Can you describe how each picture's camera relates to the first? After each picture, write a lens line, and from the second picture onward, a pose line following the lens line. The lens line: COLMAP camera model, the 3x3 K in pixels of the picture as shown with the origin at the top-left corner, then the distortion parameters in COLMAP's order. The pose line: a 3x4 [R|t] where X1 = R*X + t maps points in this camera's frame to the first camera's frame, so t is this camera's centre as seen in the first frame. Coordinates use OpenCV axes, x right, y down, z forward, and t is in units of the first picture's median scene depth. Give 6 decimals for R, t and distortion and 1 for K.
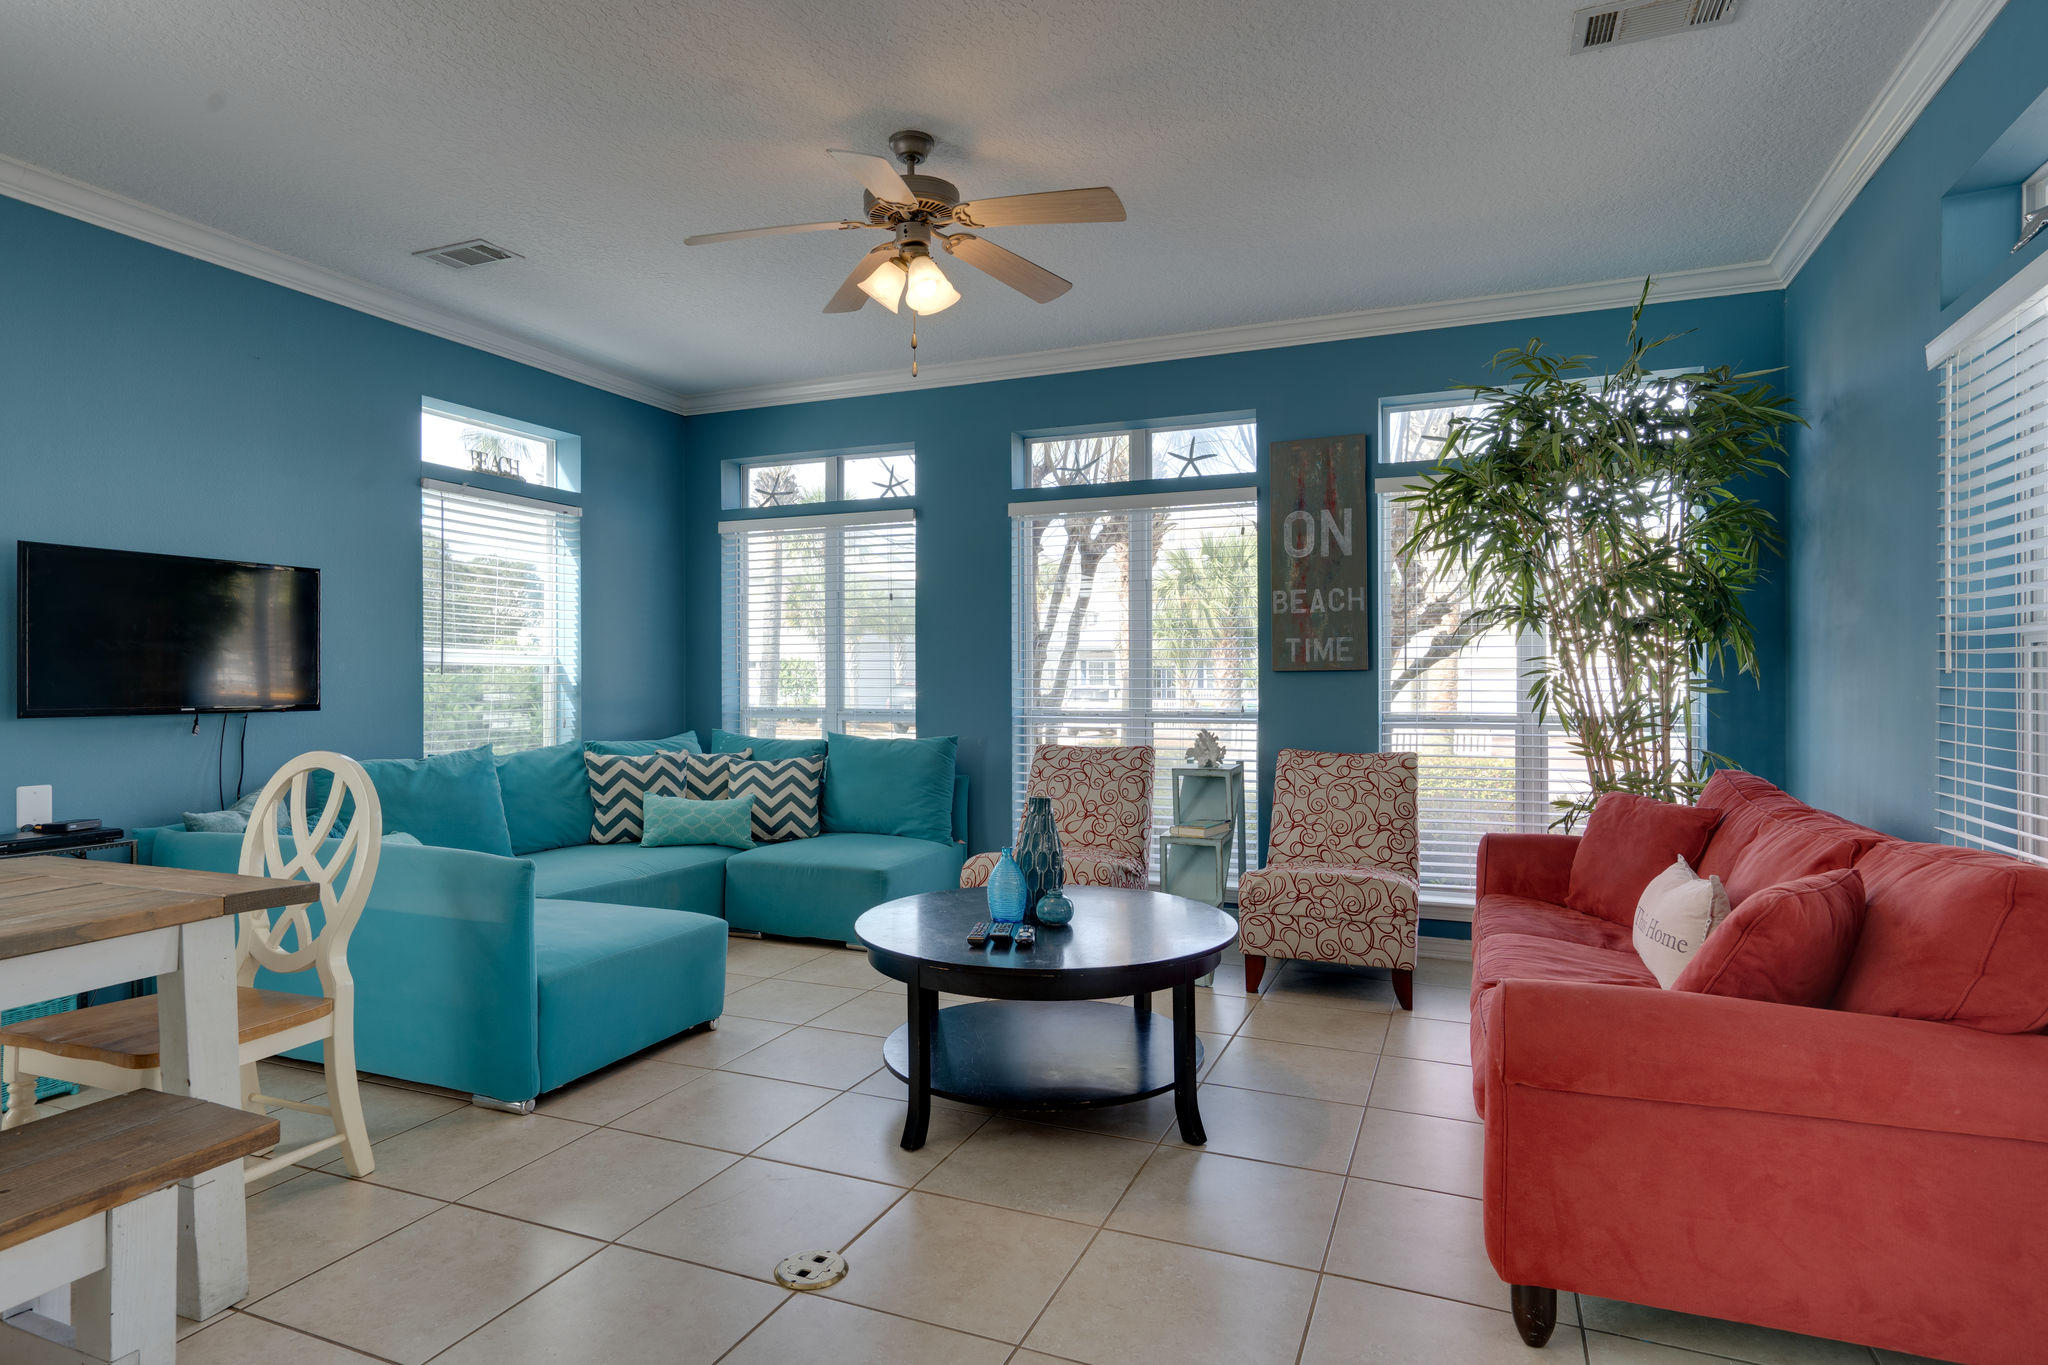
lens RADIAL K [[1100.9, 0, 1026.2], [0, 1100.9, 686.0], [0, 0, 1]] dist [0.000471, 0.004678]
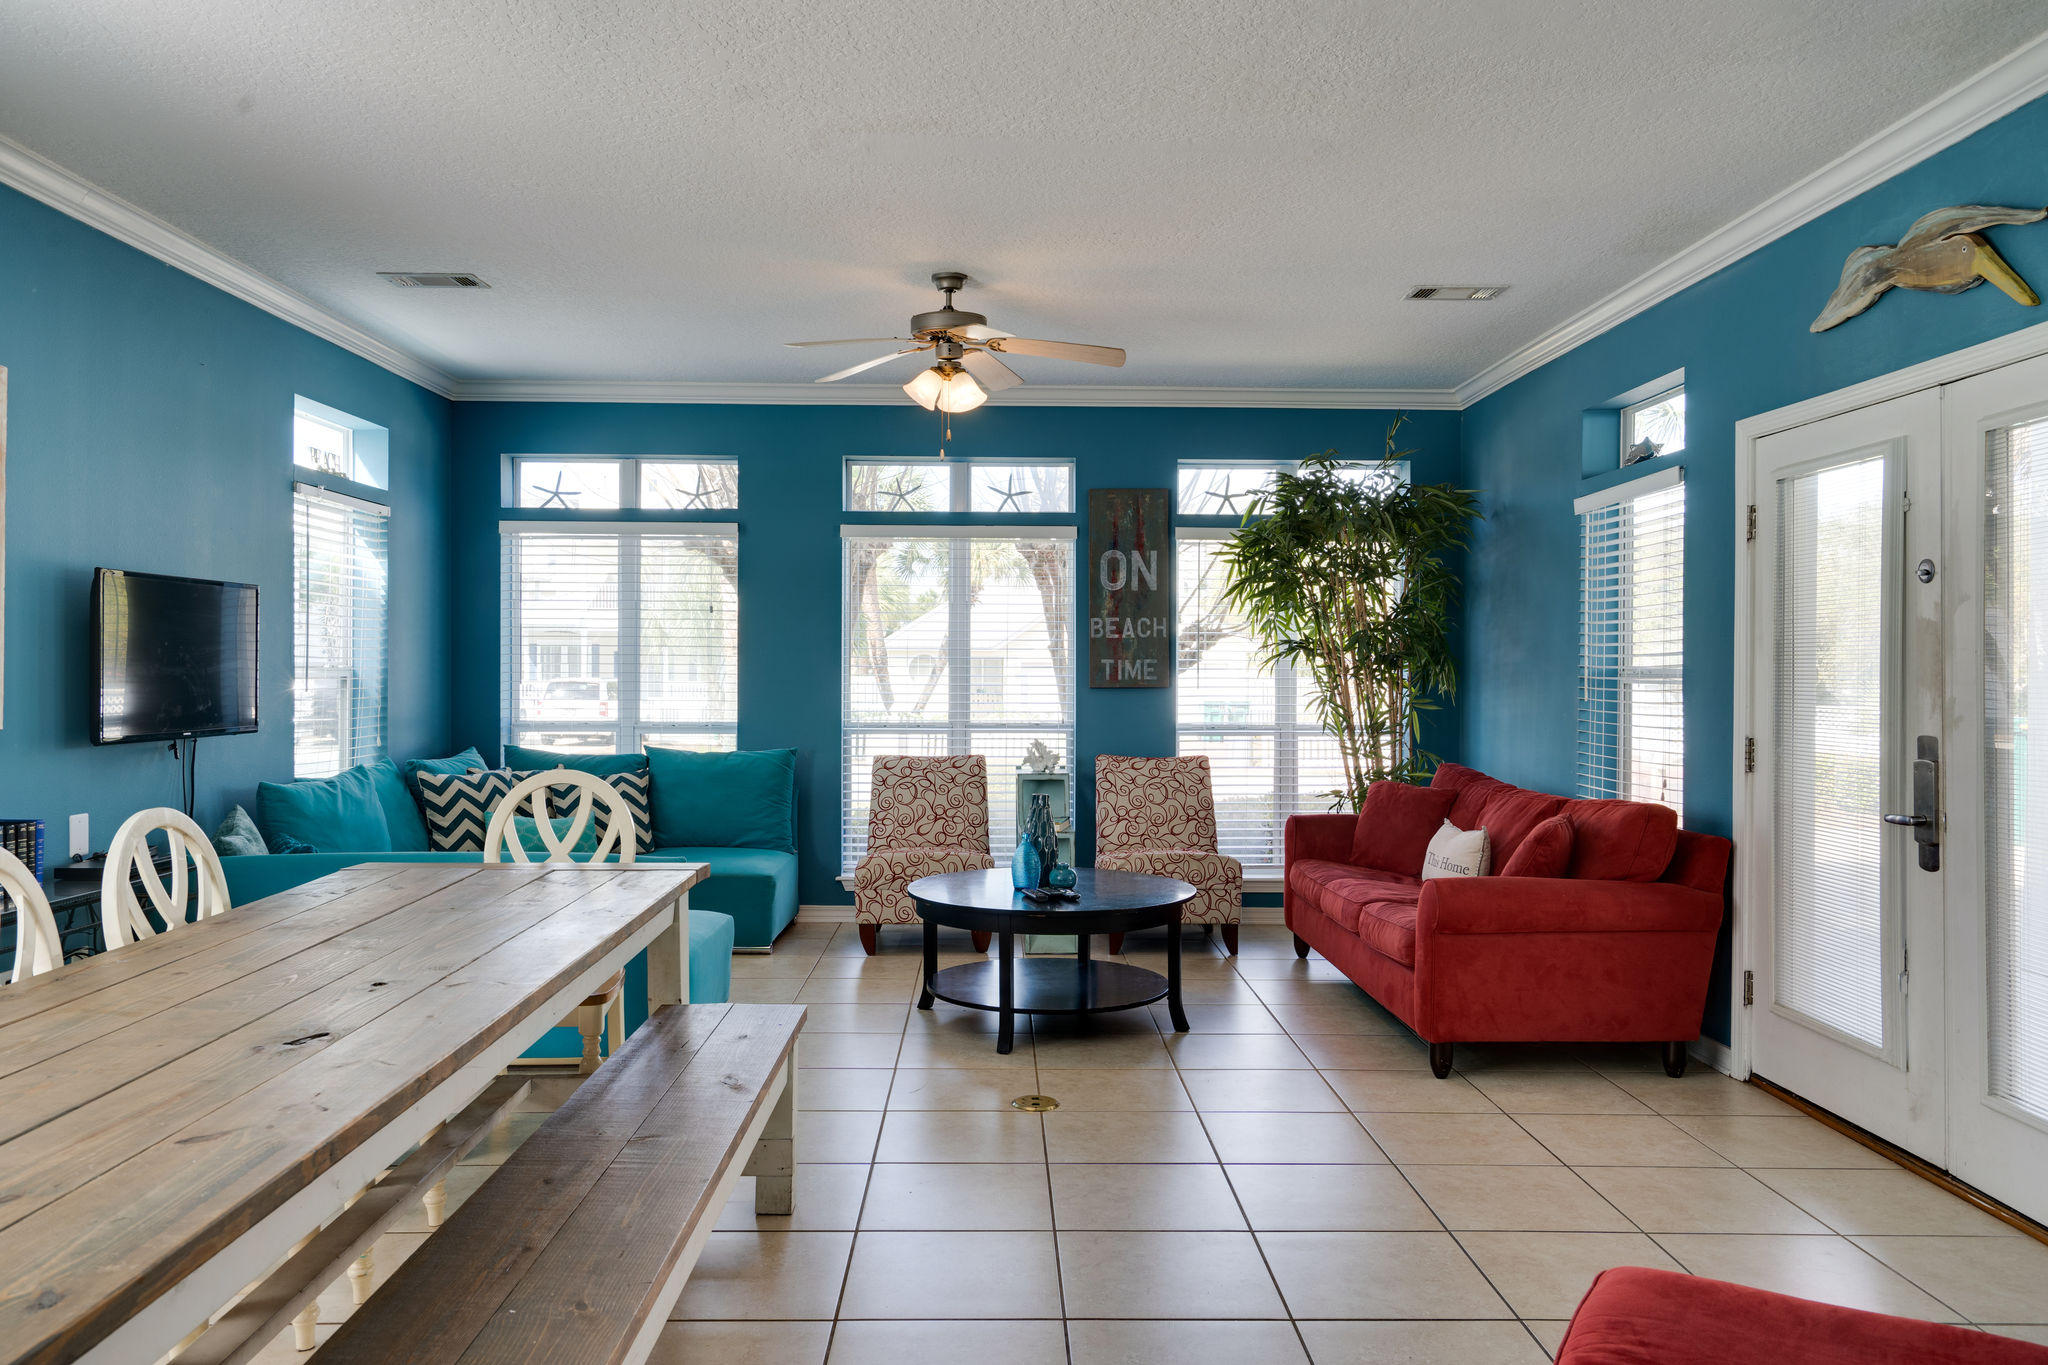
lens RADIAL K [[1450.4, 0, 1023.1], [0, 1450.4, 681.5], [0, 0, 1]] dist [0.007106, 0.003820]
pose [[0.915117, 0.002647, 0.403180, -0.459388], [-0.004389, 0.999985, 0.003396, -0.025113], [-0.403165, -0.004878, 0.915114, -0.367447]]
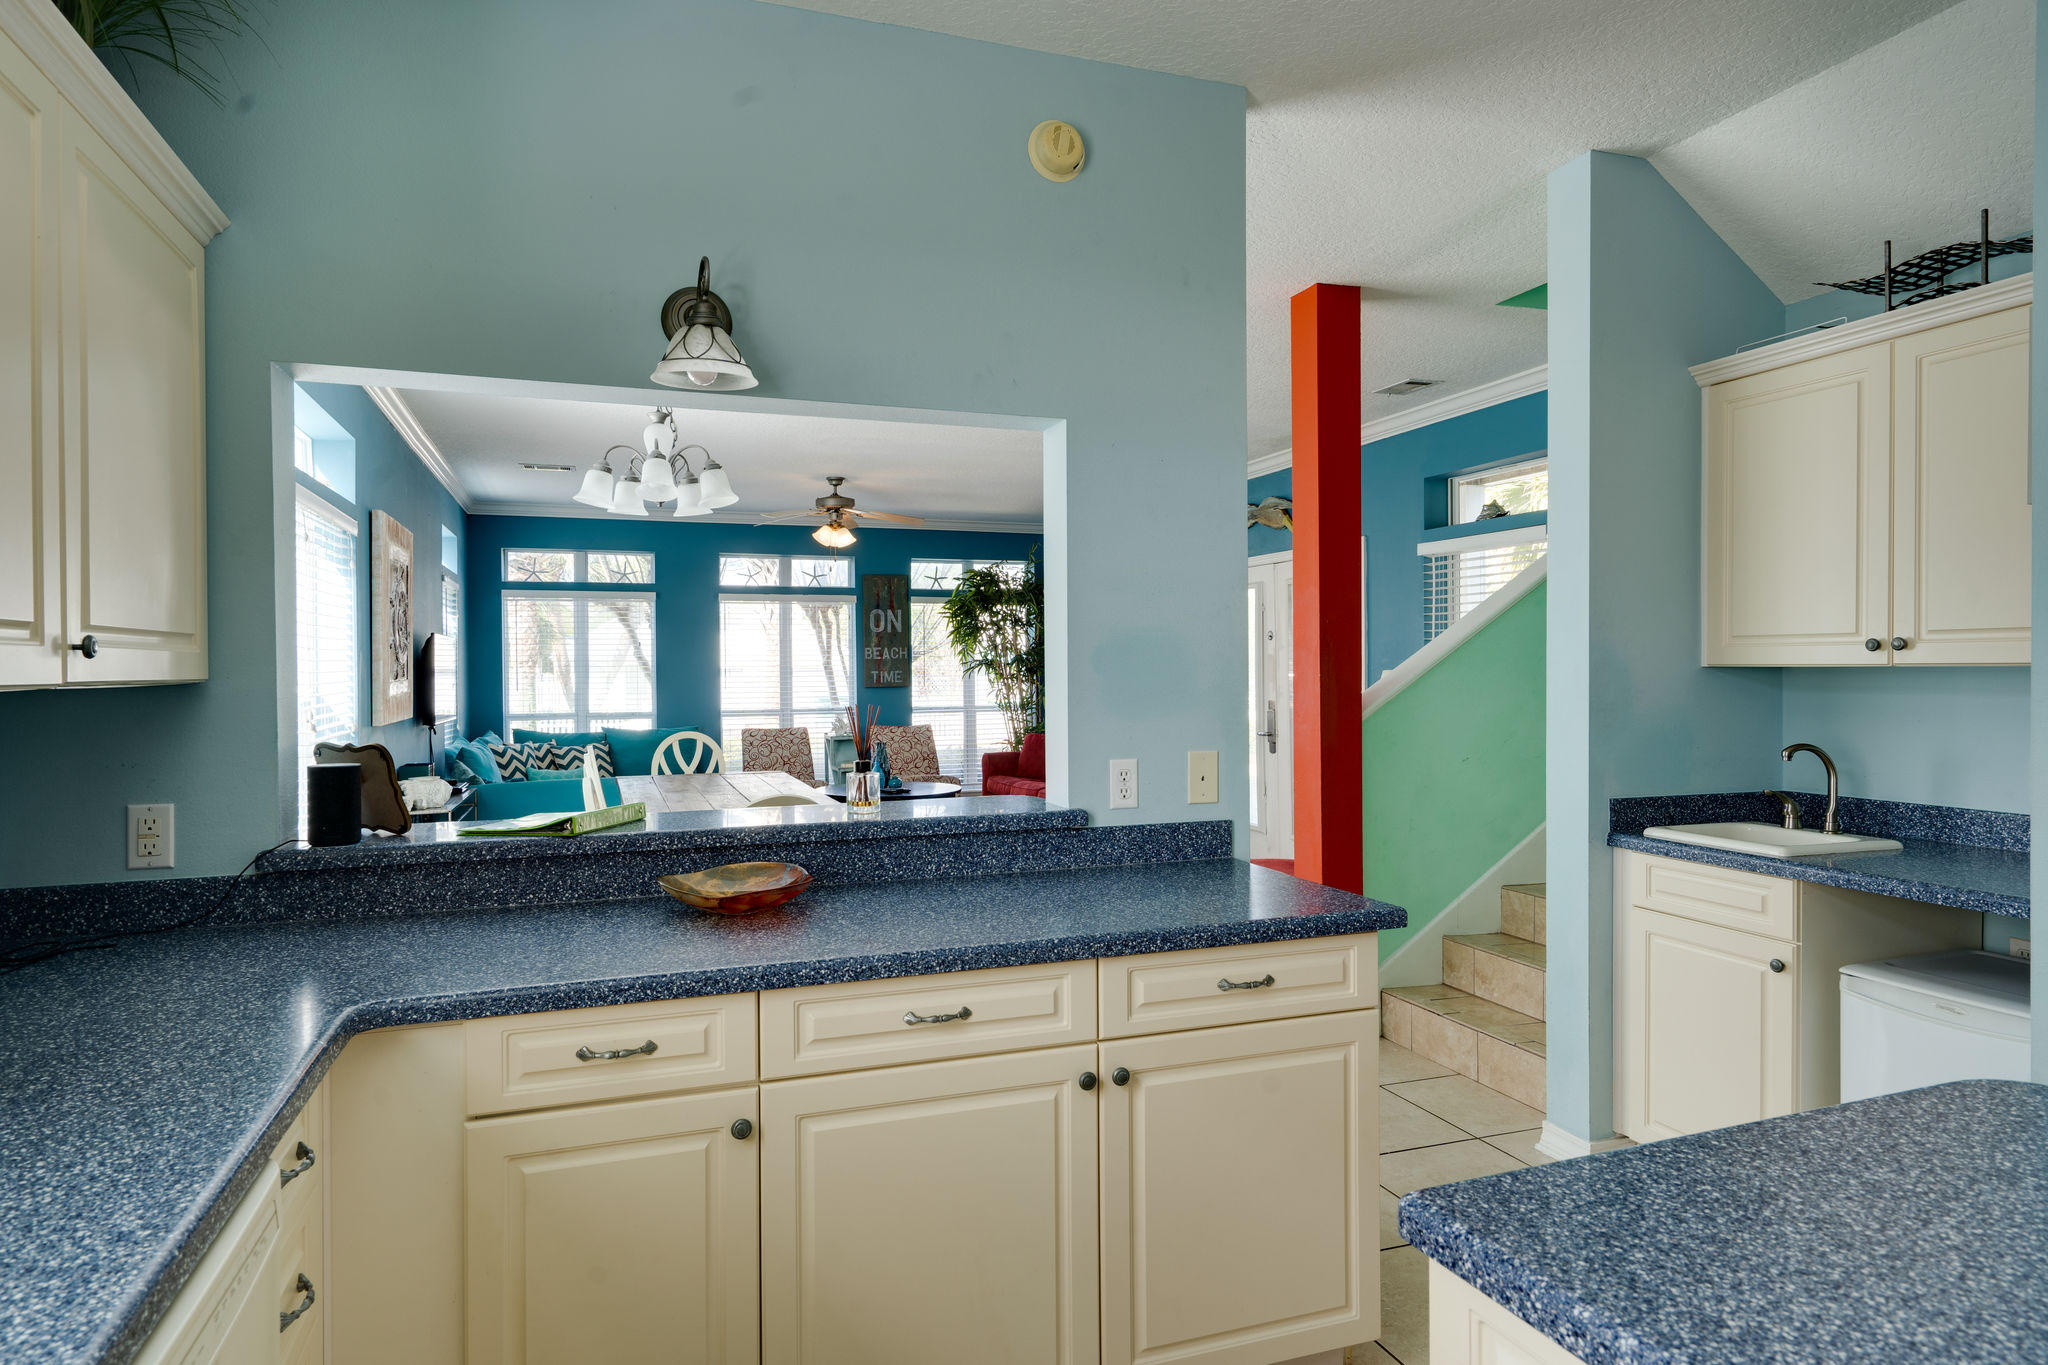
lens RADIAL K [[1183.7, 0, 1021.0], [0, 1183.7, 678.1], [0, 0, 1]] dist [0.004882, 0.002175]
pose [[0.738833, -0.008897, 0.673829, -1.049378], [0.009654, 0.999950, 0.002617, -0.033717], [-0.673819, 0.004571, 0.738882, -0.818269]]
